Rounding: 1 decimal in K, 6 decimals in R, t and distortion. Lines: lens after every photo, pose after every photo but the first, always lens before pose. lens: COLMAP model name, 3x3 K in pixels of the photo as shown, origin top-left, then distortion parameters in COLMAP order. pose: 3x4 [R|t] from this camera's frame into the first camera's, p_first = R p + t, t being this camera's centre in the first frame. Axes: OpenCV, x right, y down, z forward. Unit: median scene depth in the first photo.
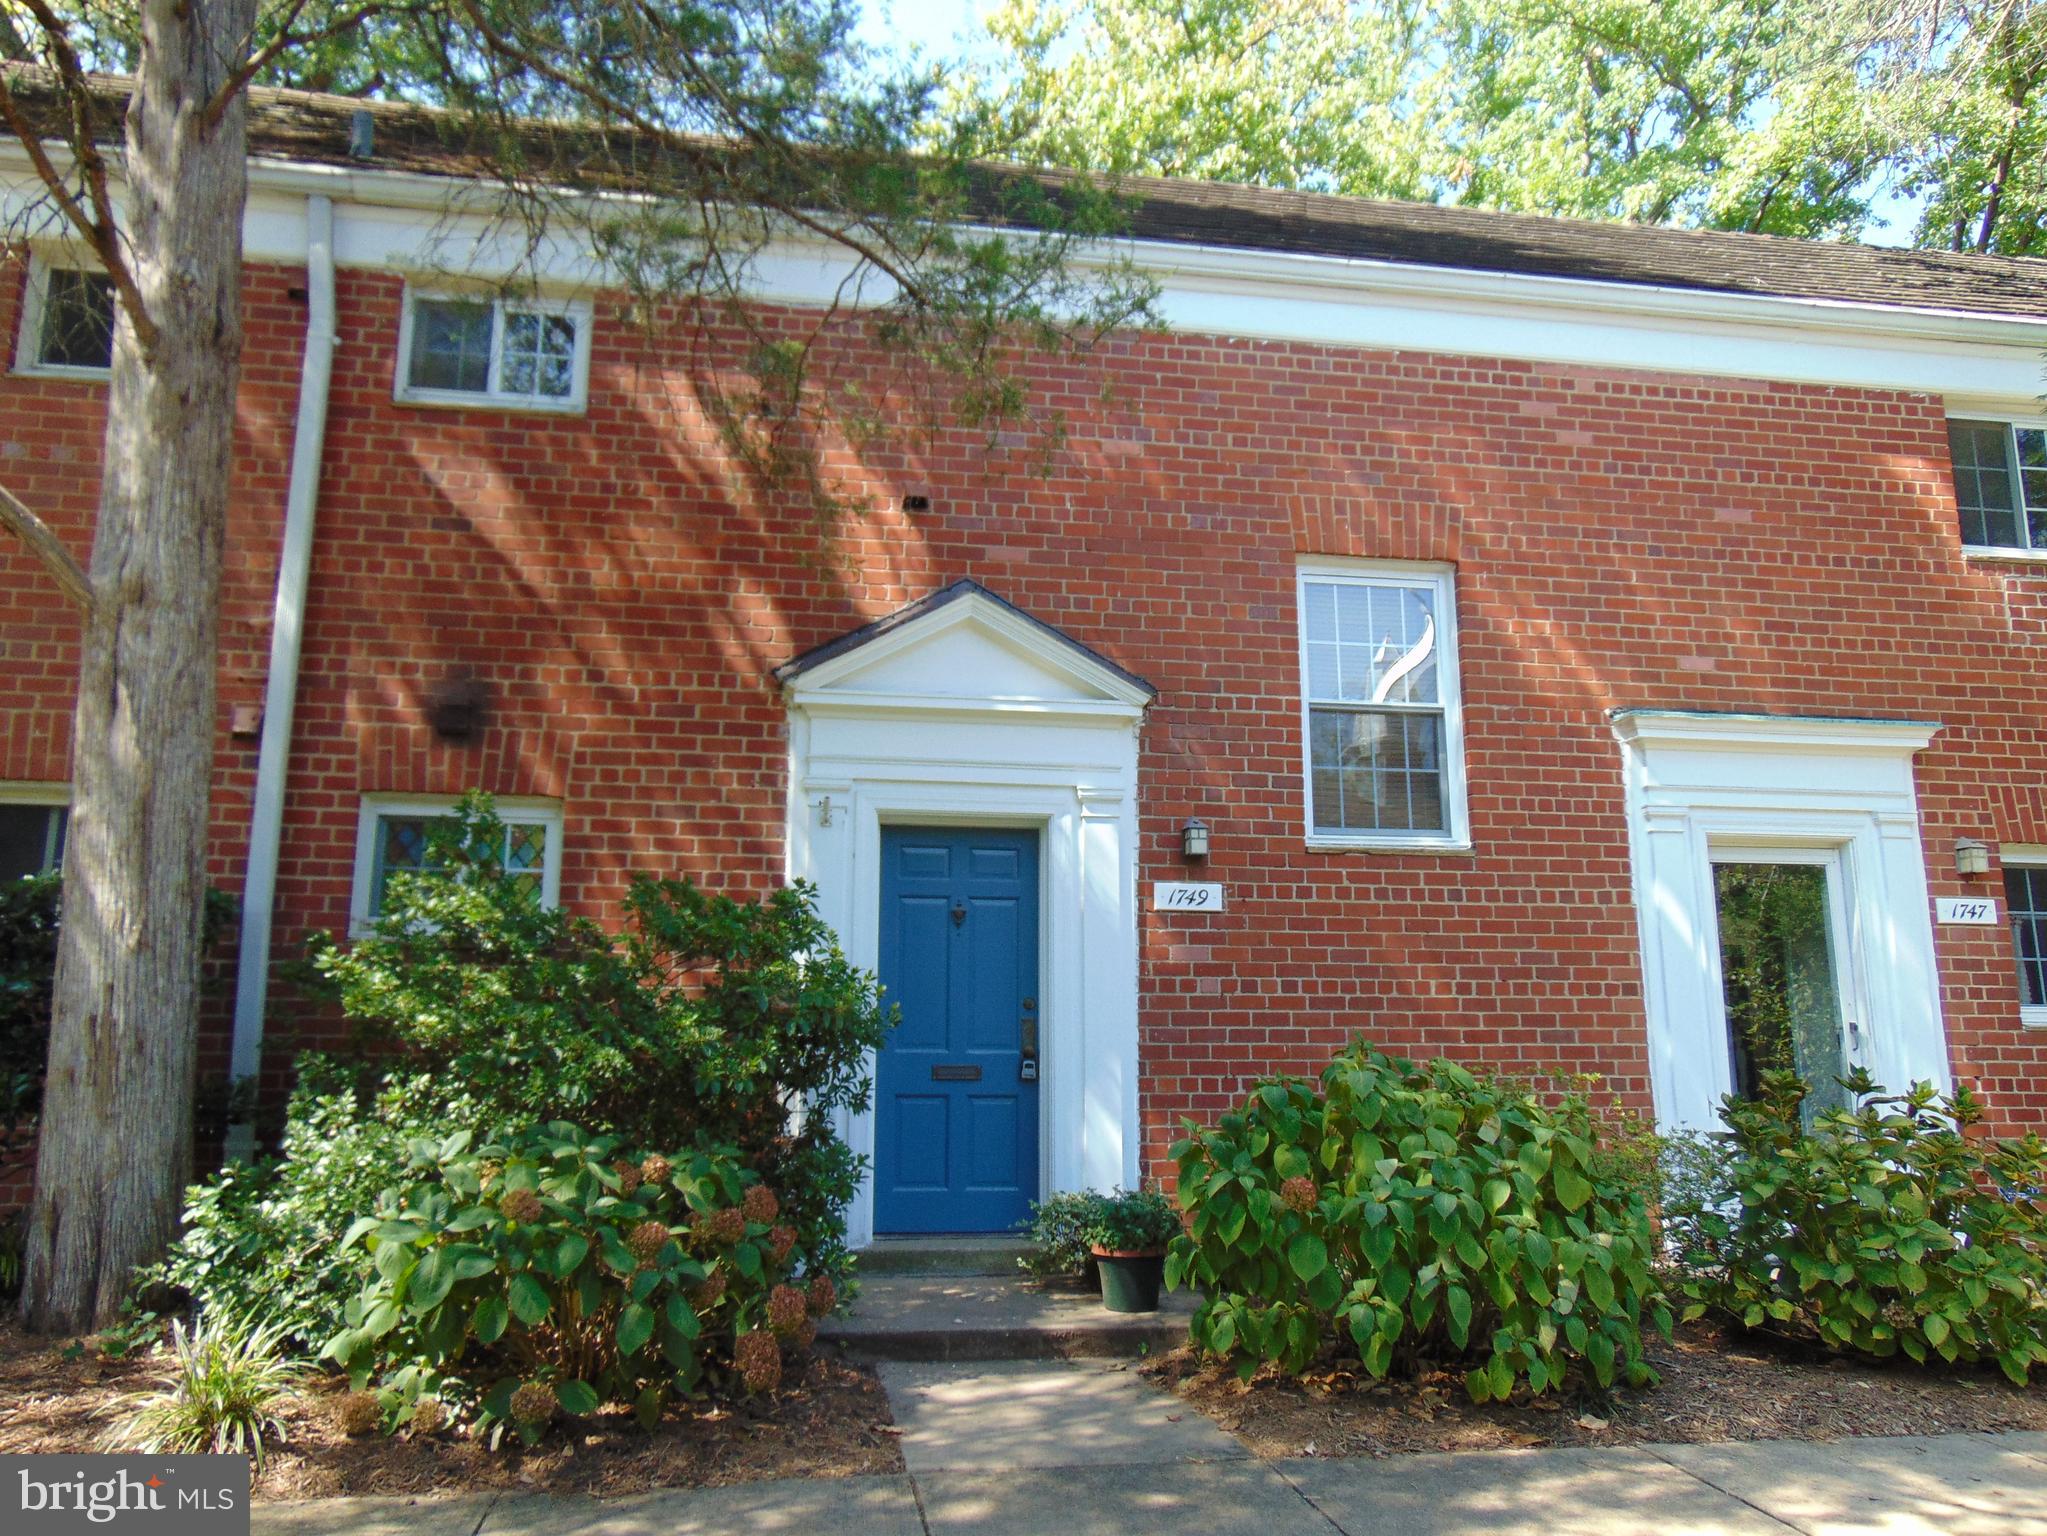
lens RADIAL K [[1526.9, 0, 1023.5], [0, 1526.9, 768.0], [0, 0, 1]] dist [-0.037600, 0.068305]
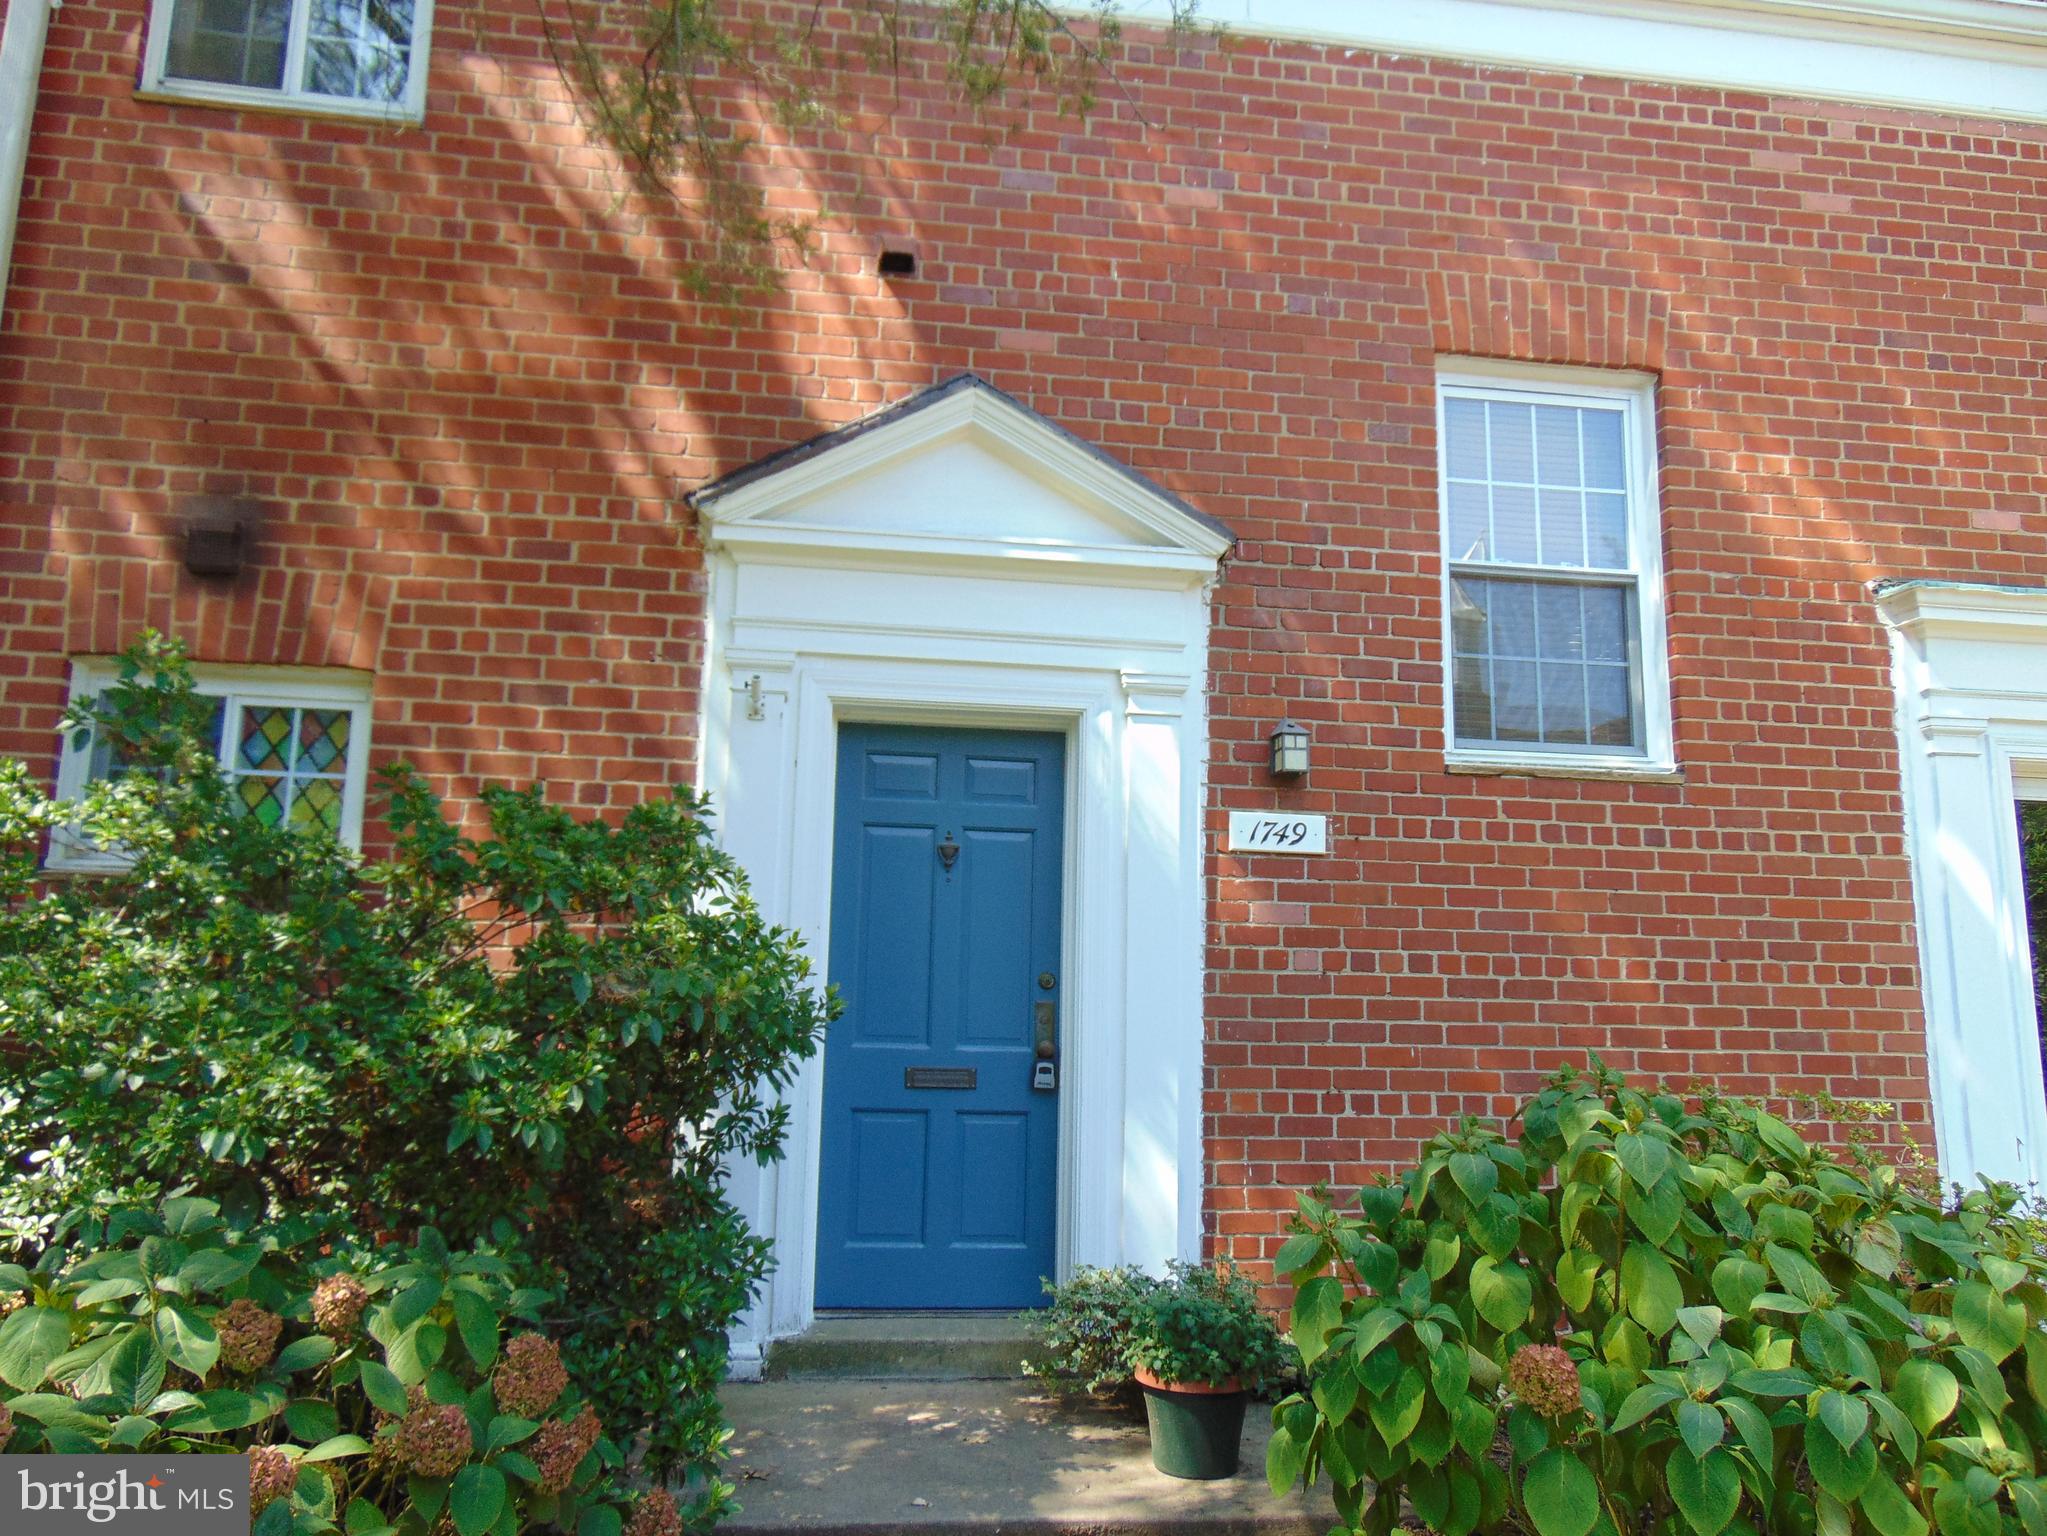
lens RADIAL K [[1526.9, 0, 1023.5], [0, 1526.9, 768.0], [0, 0, 1]] dist [-0.037600, 0.068305]
pose [[0.999684, 0.017232, -0.018298, 0.004140], [-0.016647, 0.999360, 0.031658, 0.034824], [0.018832, -0.031343, 0.999331, 0.301942]]
